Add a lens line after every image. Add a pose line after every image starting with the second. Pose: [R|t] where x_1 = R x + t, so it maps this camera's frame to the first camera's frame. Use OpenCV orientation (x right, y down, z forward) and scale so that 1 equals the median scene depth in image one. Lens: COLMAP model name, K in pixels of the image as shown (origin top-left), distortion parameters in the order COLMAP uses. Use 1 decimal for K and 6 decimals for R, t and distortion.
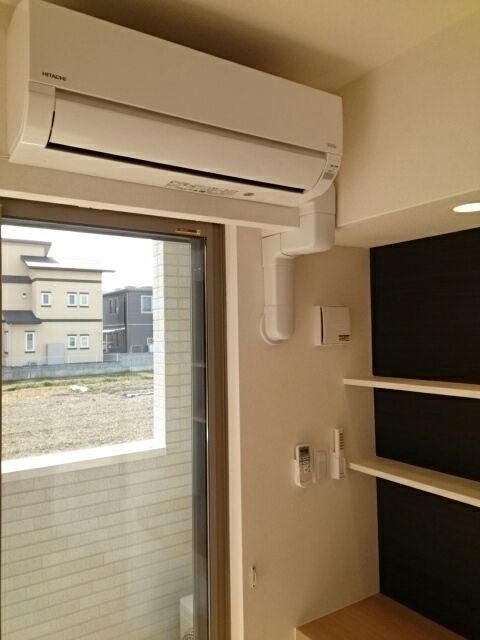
lens RADIAL K [[508.7, 0, 240.0], [0, 508.7, 320.0], [0, 0, 1]] dist [0.038057, -0.001762]
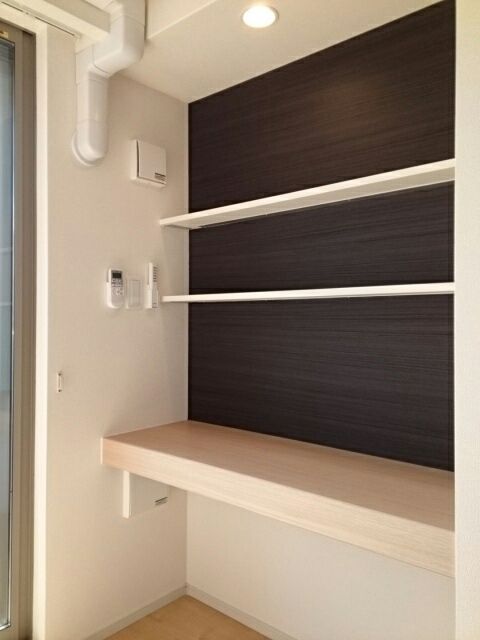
lens RADIAL K [[508.7, 0, 240.0], [0, 508.7, 320.0], [0, 0, 1]] dist [0.038057, -0.001762]
pose [[0.963004, 0.022229, 0.268569, 0.090474], [-0.025326, 0.999647, 0.008070, 0.335004], [-0.268295, -0.014573, 0.963227, -0.073009]]
